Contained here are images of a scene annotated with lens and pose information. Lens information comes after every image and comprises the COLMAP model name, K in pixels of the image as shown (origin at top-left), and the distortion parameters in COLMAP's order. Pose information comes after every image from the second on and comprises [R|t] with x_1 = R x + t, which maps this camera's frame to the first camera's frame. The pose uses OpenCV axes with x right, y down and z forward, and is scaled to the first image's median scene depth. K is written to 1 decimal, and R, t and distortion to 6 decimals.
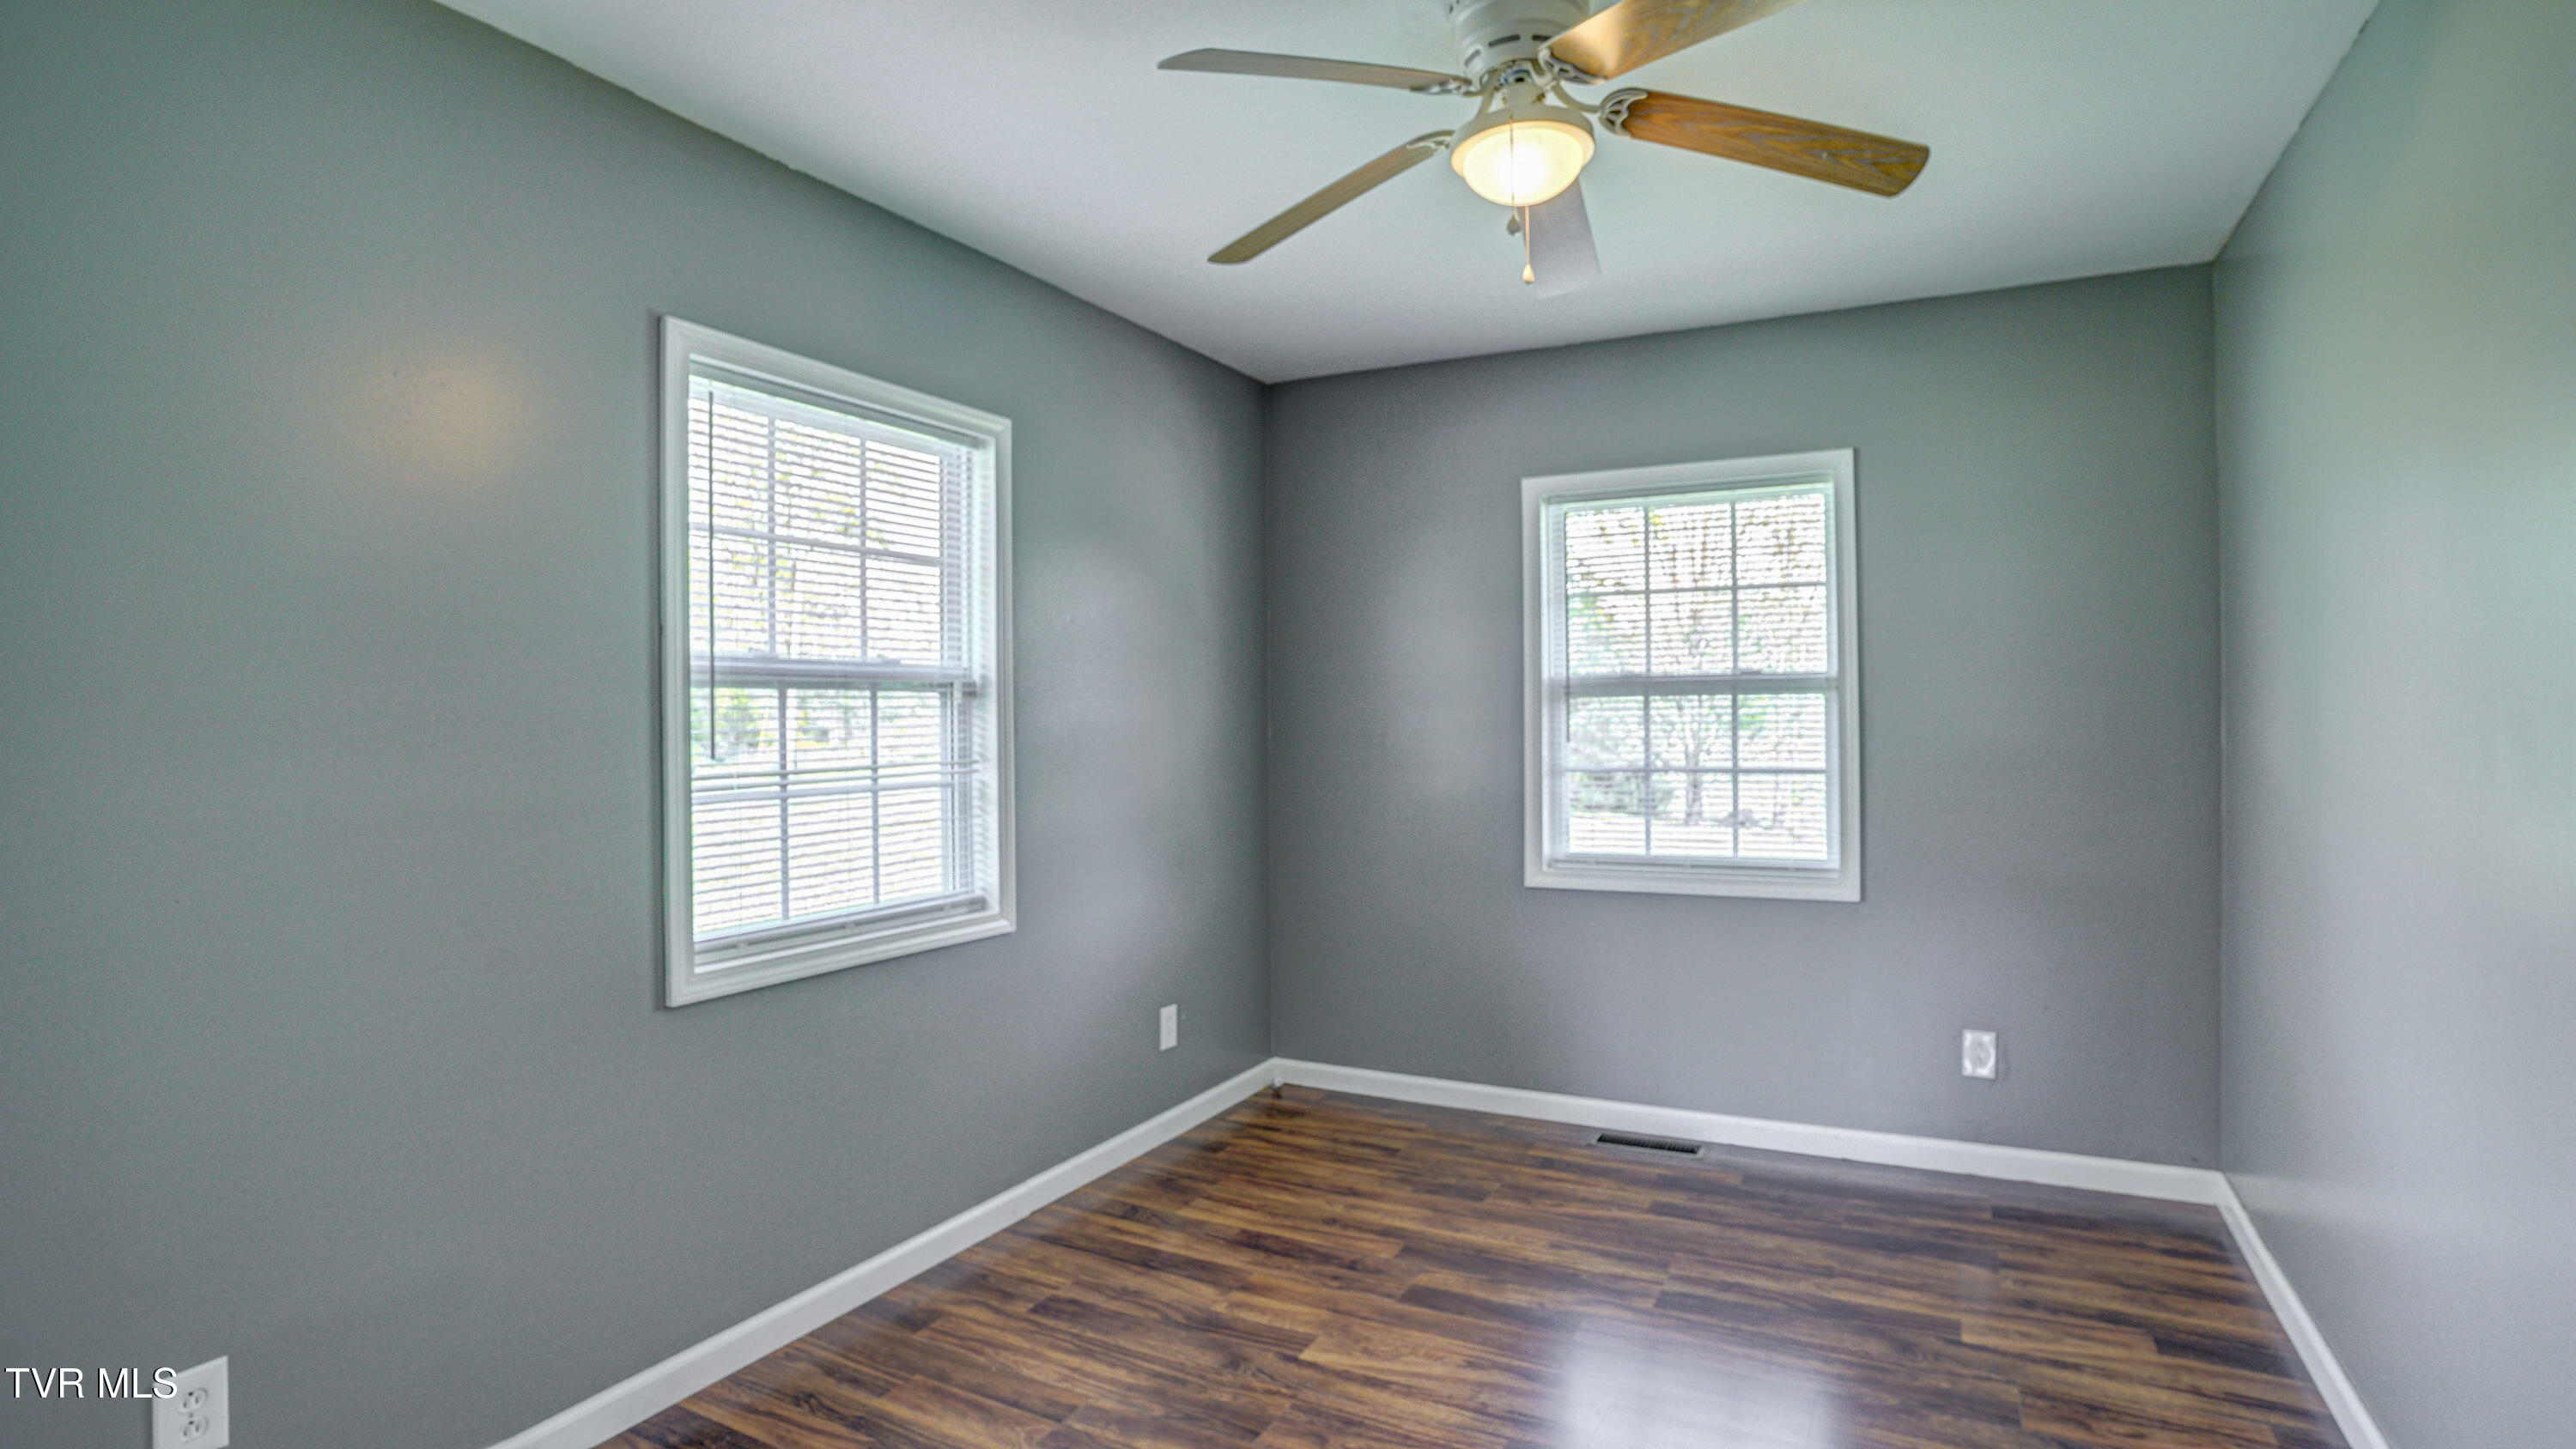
lens RADIAL K [[1267.7, 0, 1289.8], [0, 1267.7, 717.7], [0, 0, 1]] dist [-0.081071, 0.038949]
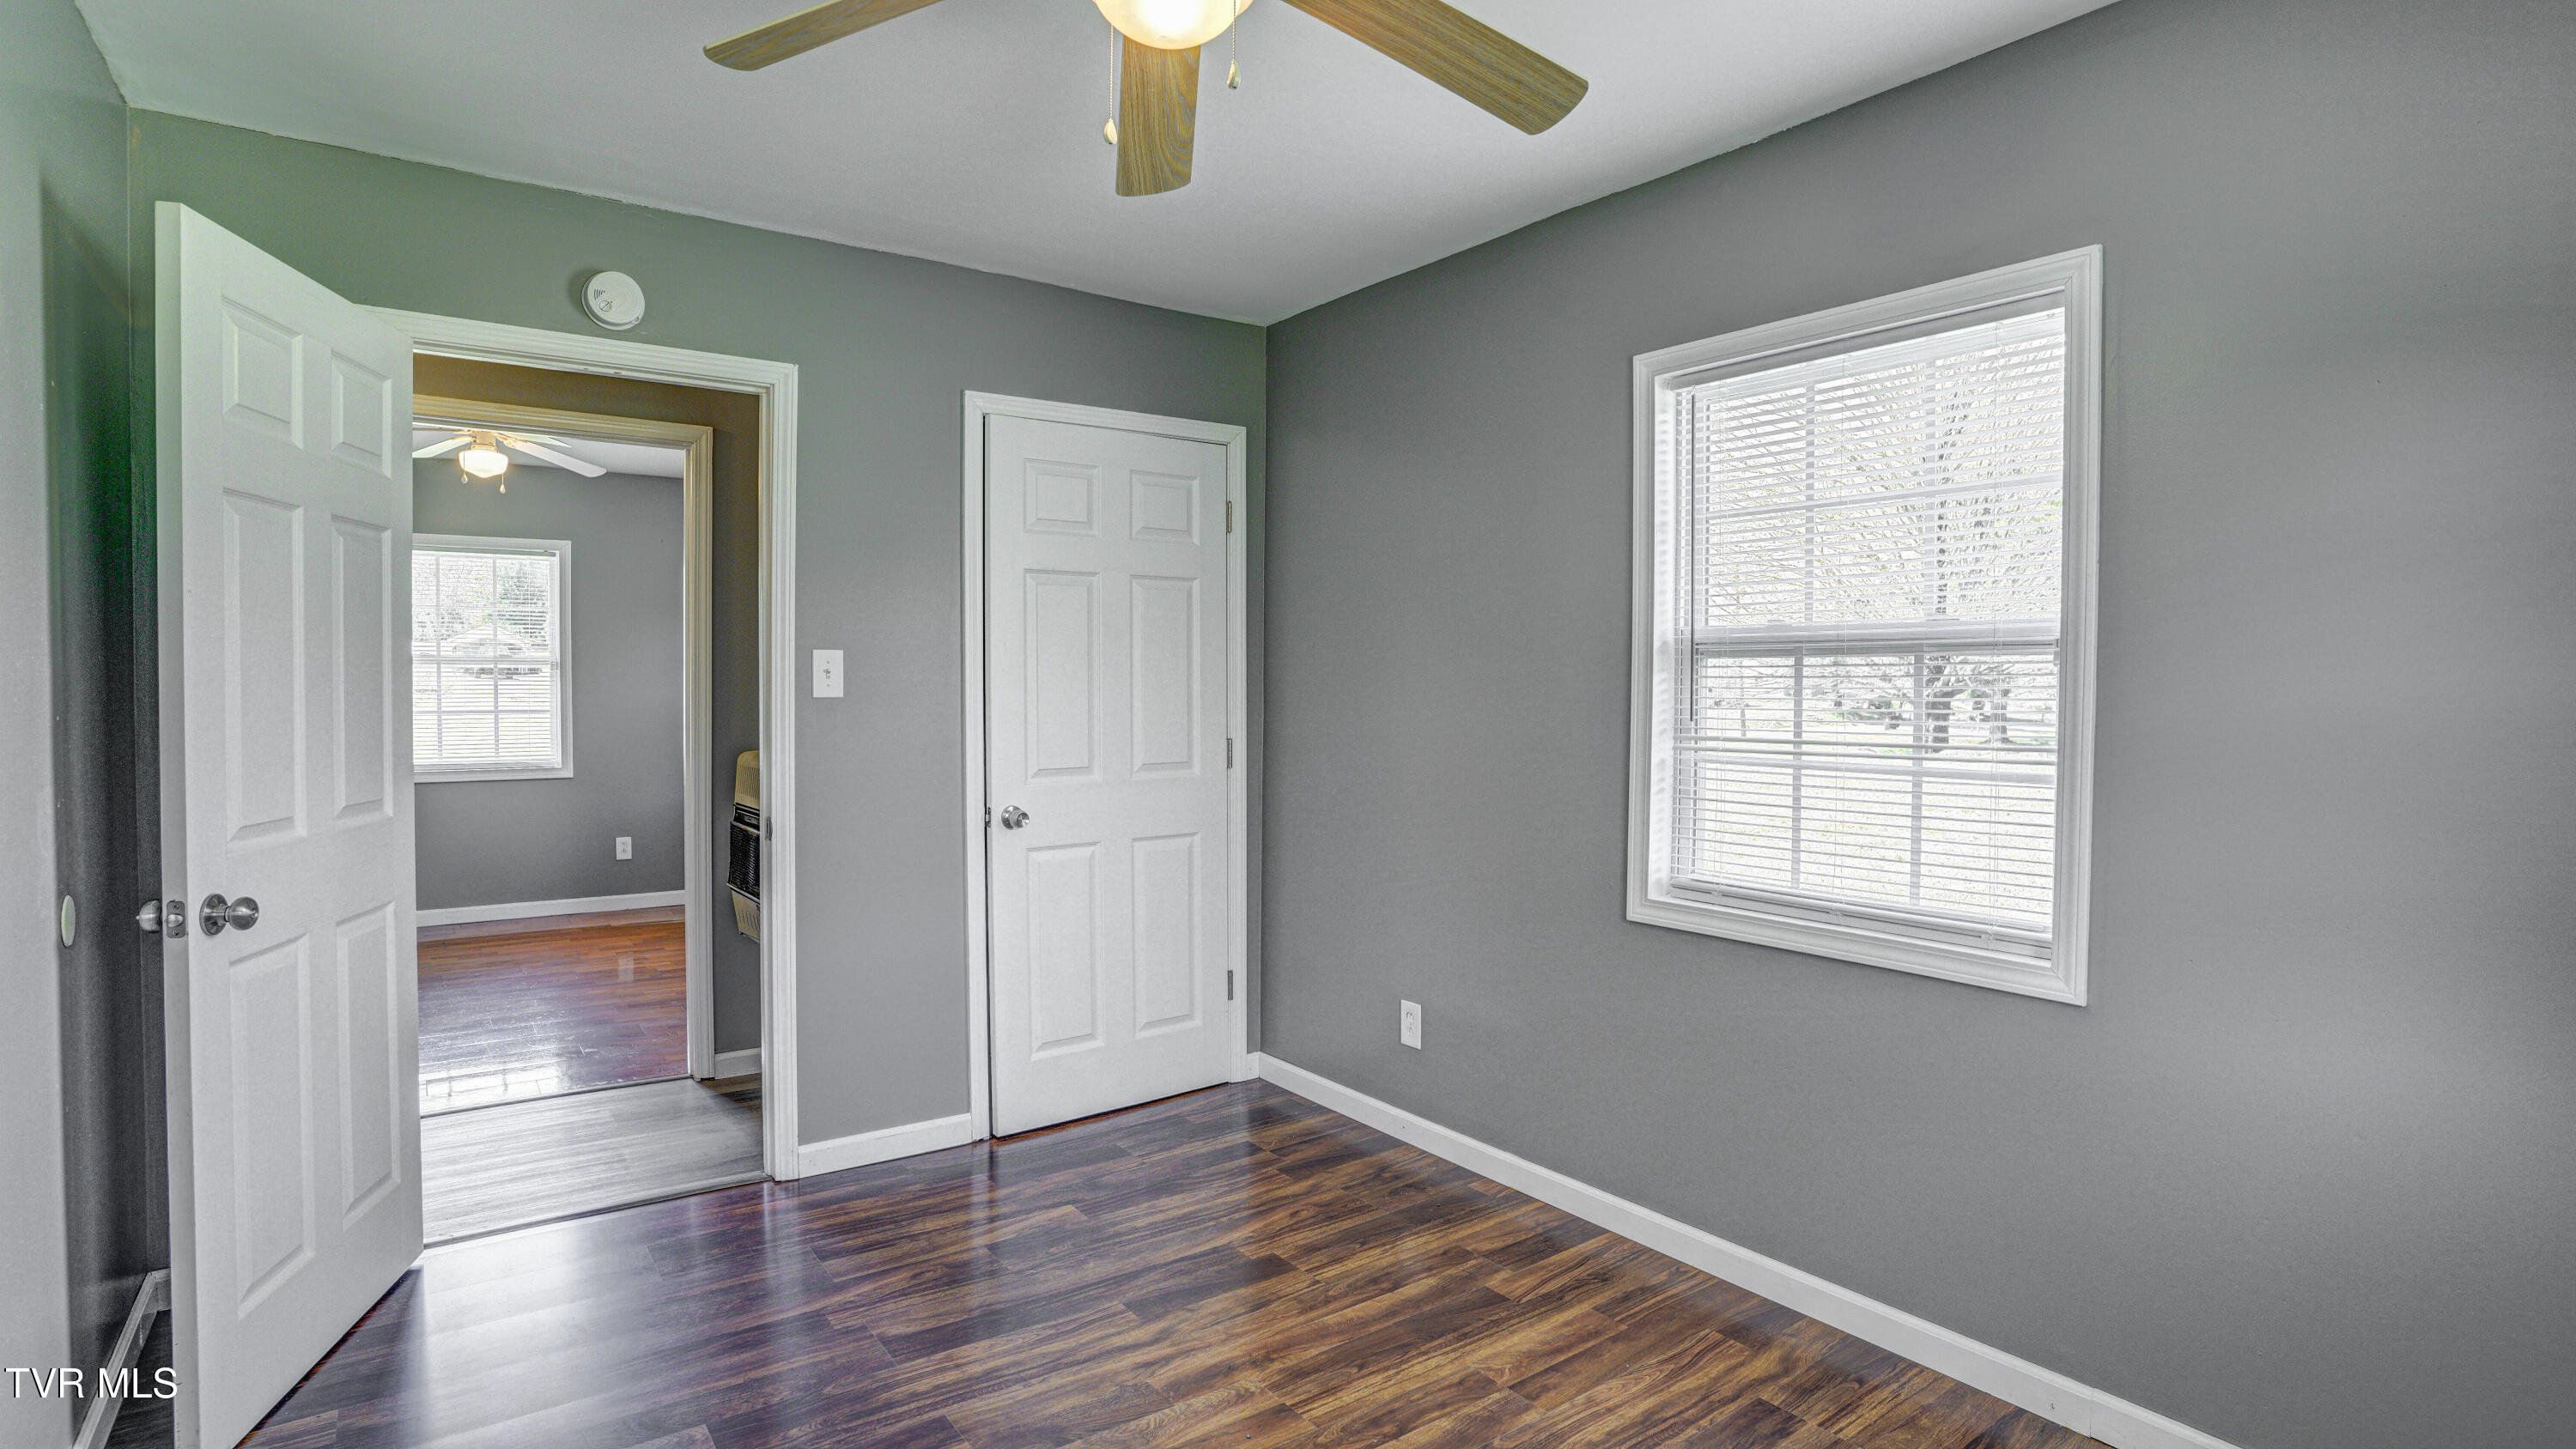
lens RADIAL K [[1267.7, 0, 1289.8], [0, 1267.7, 717.7], [0, 0, 1]] dist [-0.081071, 0.038949]
pose [[-0.452350, 0.023536, -0.891530, 0.520310], [-0.001573, 0.999629, 0.027188, -0.001224], [0.891839, 0.013701, -0.452145, 0.859246]]
